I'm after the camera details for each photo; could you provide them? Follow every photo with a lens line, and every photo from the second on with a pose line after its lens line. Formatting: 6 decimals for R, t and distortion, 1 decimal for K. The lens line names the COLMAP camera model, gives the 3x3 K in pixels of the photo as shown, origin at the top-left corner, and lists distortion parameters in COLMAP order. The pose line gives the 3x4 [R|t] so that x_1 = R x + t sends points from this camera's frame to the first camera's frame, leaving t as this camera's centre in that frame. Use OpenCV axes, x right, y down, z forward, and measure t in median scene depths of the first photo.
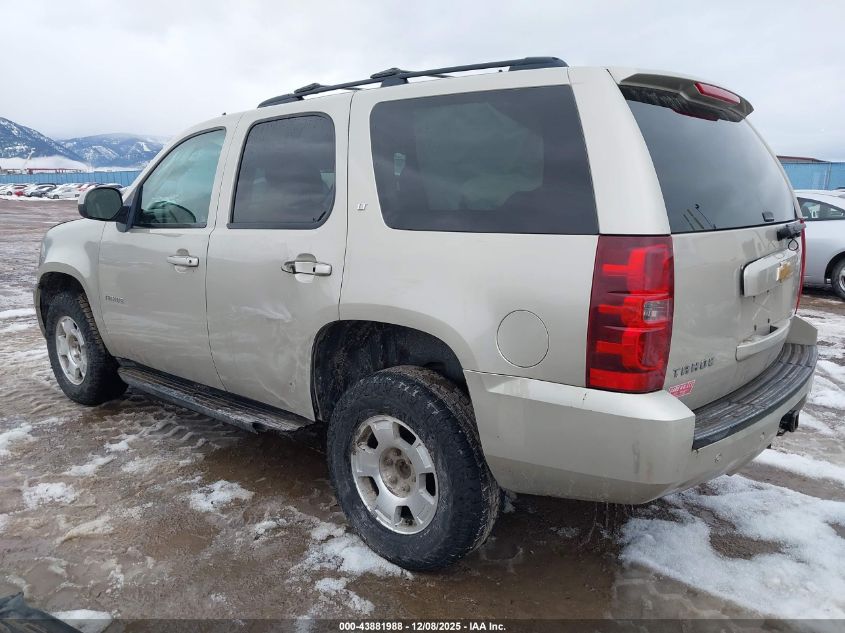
lens RADIAL K [[662.7, 0, 422.5], [0, 662.7, 316.5], [0, 0, 1]] dist [-0.118895, -0.000502]
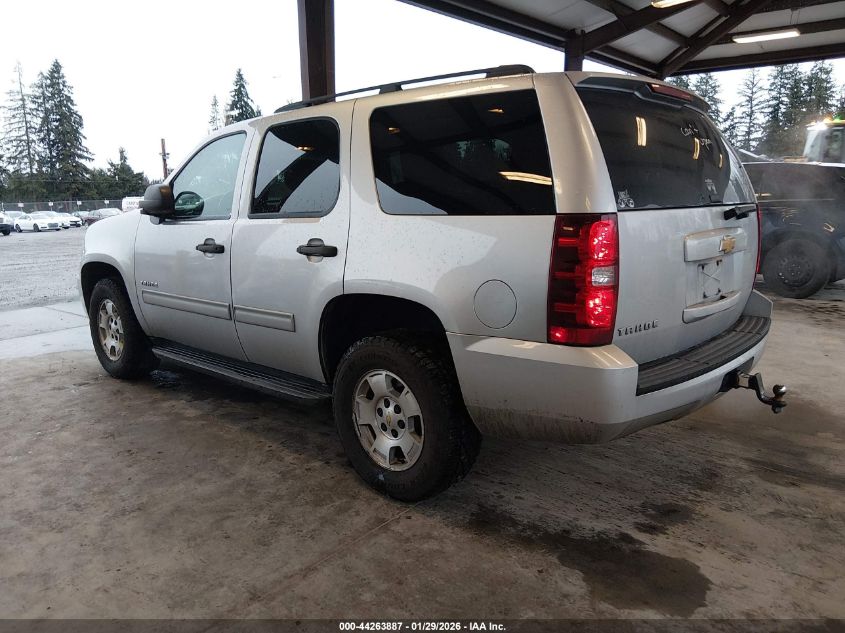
lens RADIAL K [[671.8, 0, 422.5], [0, 671.8, 316.5], [0, 0, 1]] dist [-0.102308, -0.003969]
pose [[0.999146, -0.006639, -0.040790, 0.069254], [0.006330, 0.999950, -0.007714, 0.063552], [0.040839, 0.007449, 0.999138, -0.203260]]
